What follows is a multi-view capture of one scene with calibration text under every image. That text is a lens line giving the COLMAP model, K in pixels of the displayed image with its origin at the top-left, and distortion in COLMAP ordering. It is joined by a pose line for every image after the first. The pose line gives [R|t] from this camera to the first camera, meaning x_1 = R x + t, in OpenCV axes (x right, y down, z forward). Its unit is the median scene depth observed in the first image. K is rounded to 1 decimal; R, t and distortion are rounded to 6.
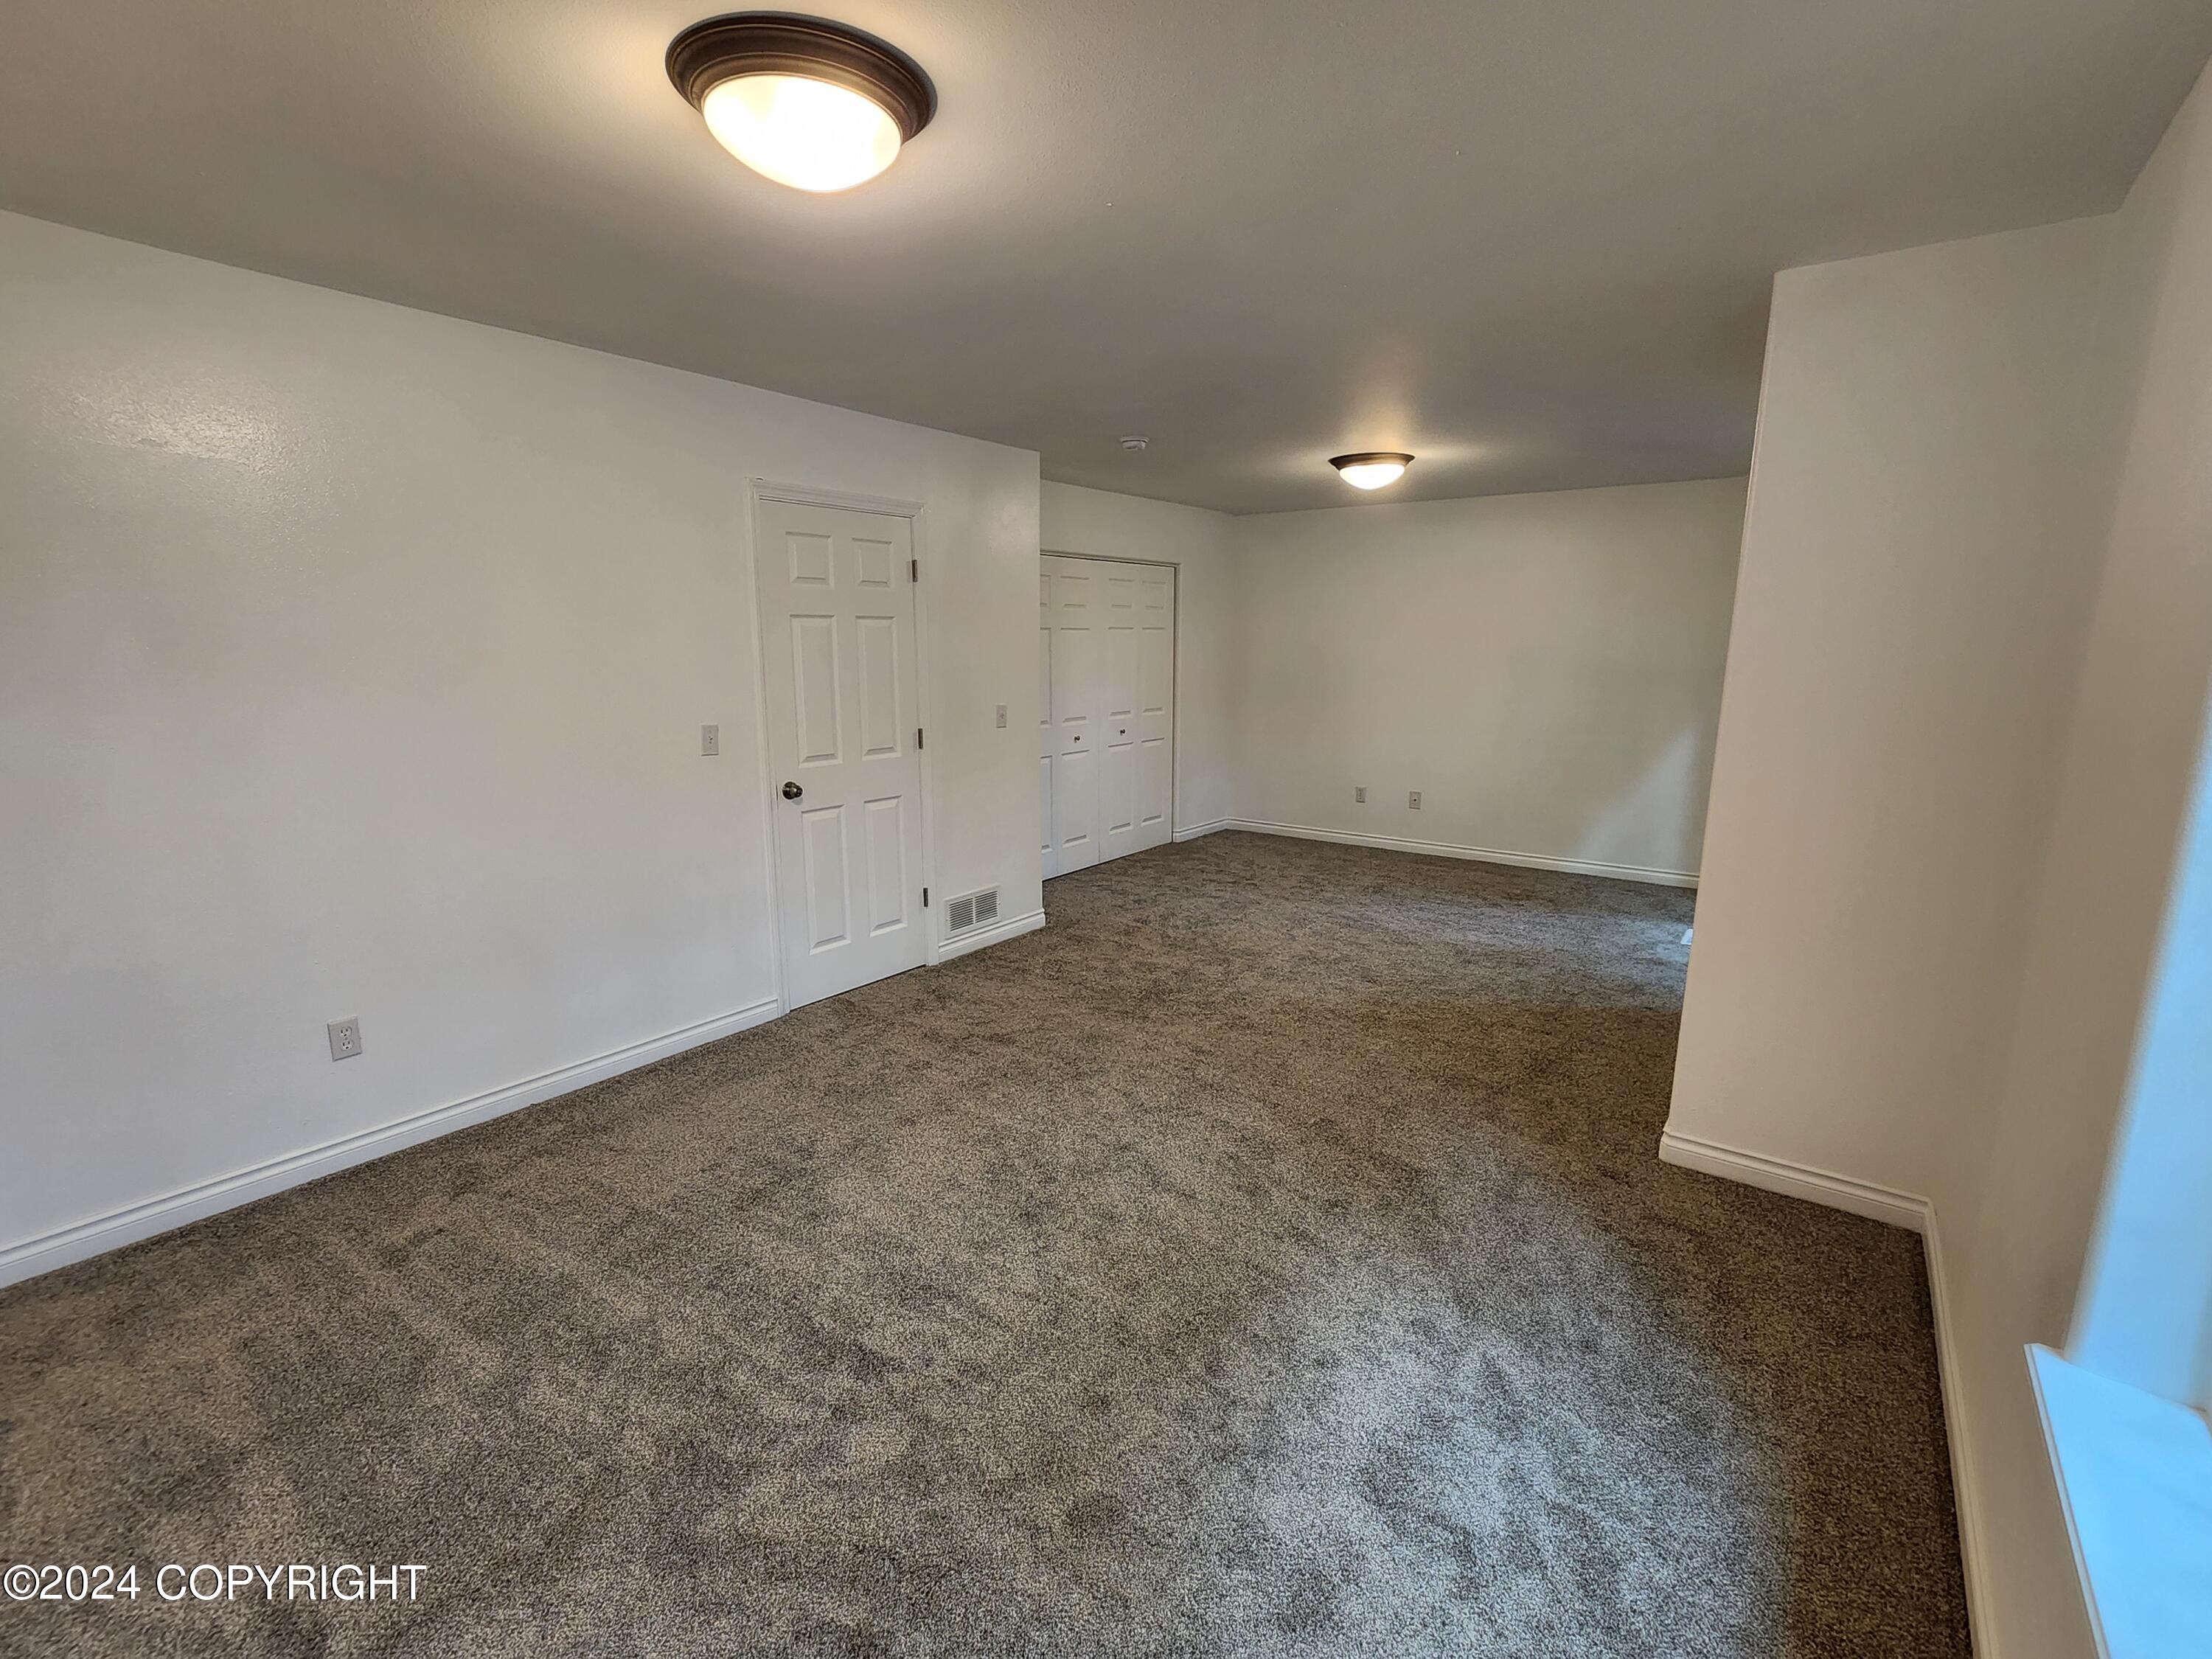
lens RADIAL K [[1004.7, 0, 1105.1], [0, 1004.7, 827.6], [0, 0, 1]] dist [-0.003583, 0.003204]
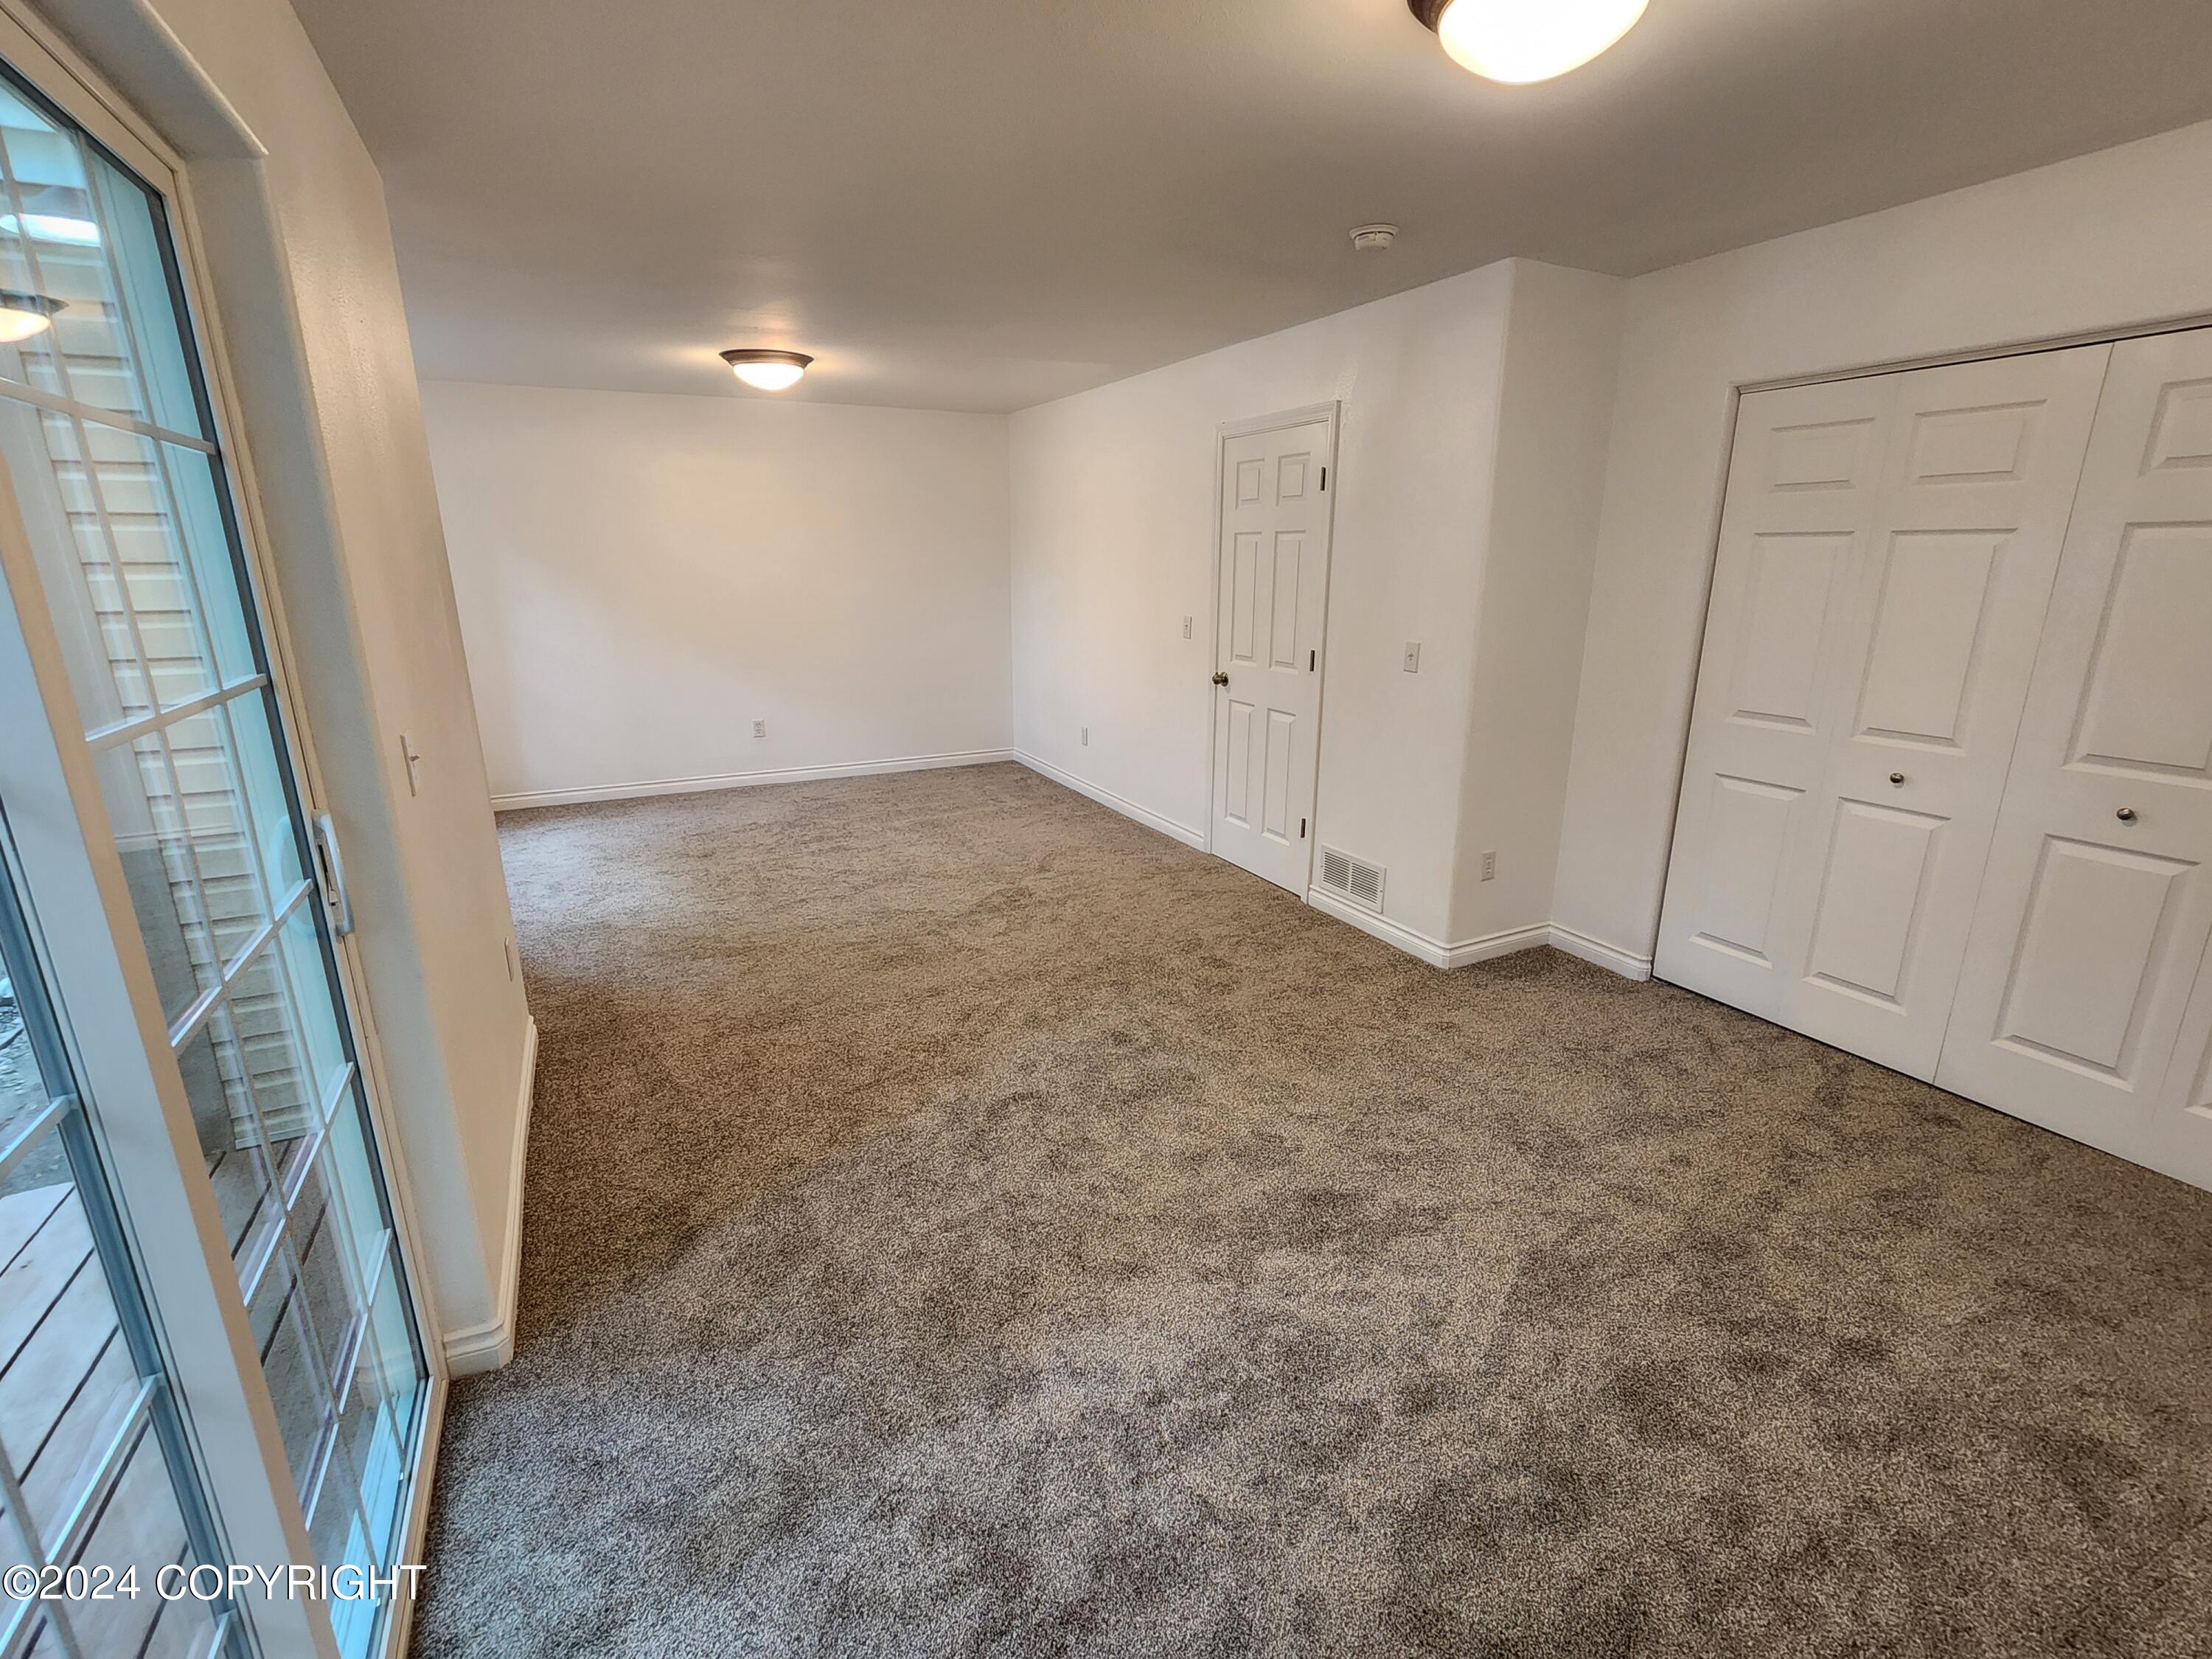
lens RADIAL K [[1004.7, 0, 1110.7], [0, 1004.7, 825.1], [0, 0, 1]] dist [-0.003583, 0.003204]
pose [[-0.448706, 0.230204, -0.863521, 0.657388], [-0.168381, 0.927171, 0.334667, -0.200290], [0.877673, 0.295567, -0.377265, 1.077616]]
